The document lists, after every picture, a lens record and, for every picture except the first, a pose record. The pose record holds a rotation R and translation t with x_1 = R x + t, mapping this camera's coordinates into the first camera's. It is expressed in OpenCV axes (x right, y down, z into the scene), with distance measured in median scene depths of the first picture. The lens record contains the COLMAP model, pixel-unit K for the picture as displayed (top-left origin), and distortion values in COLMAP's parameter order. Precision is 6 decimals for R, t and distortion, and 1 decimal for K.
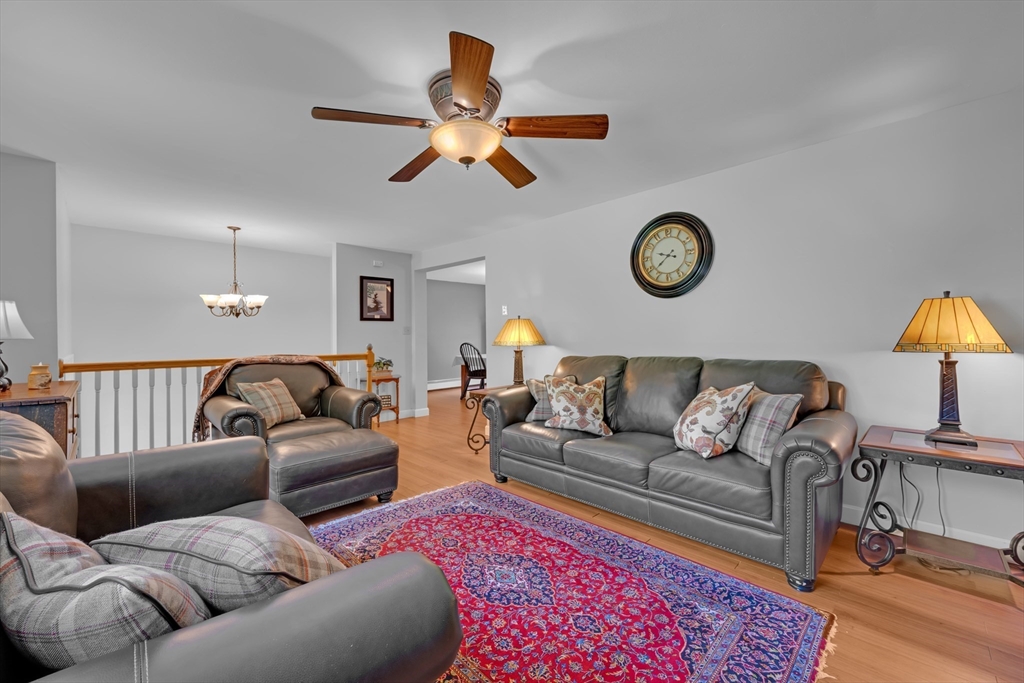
lens RADIAL K [[416.4, 0, 506.6], [0, 416.4, 340.7], [0, 0, 1]] dist [0.000196, 0.000176]
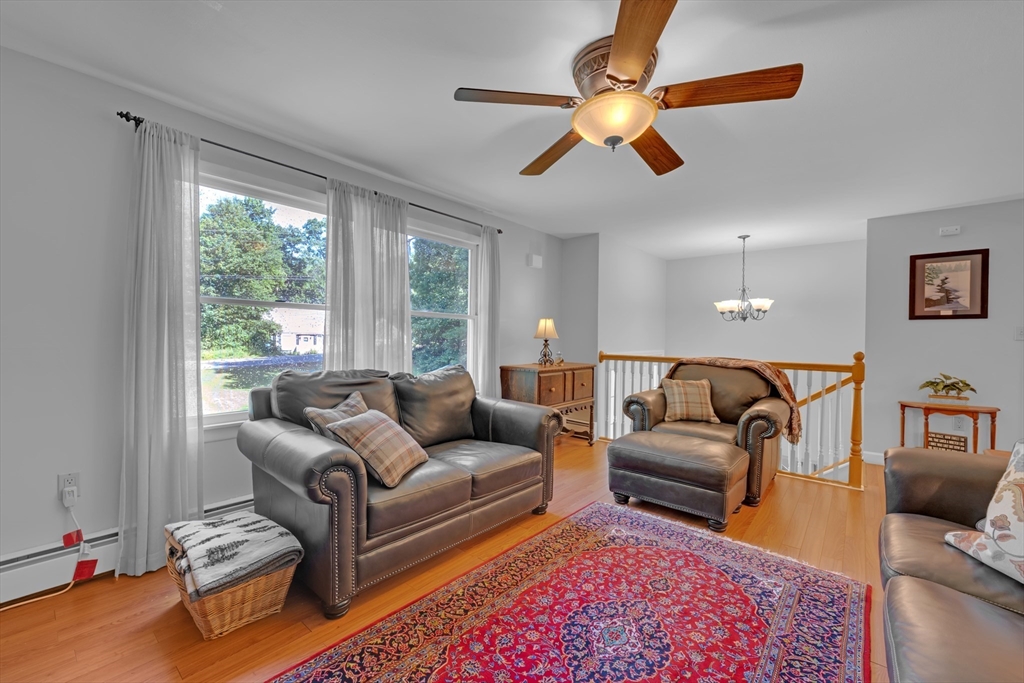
lens RADIAL K [[416.4, 0, 506.6], [0, 416.4, 340.7], [0, 0, 1]] dist [0.000196, 0.000176]
pose [[0.077980, 0.016366, -0.996821, 0.543148], [-0.024198, 0.999602, 0.014519, -0.011750], [0.996661, 0.022989, 0.078345, 0.493931]]
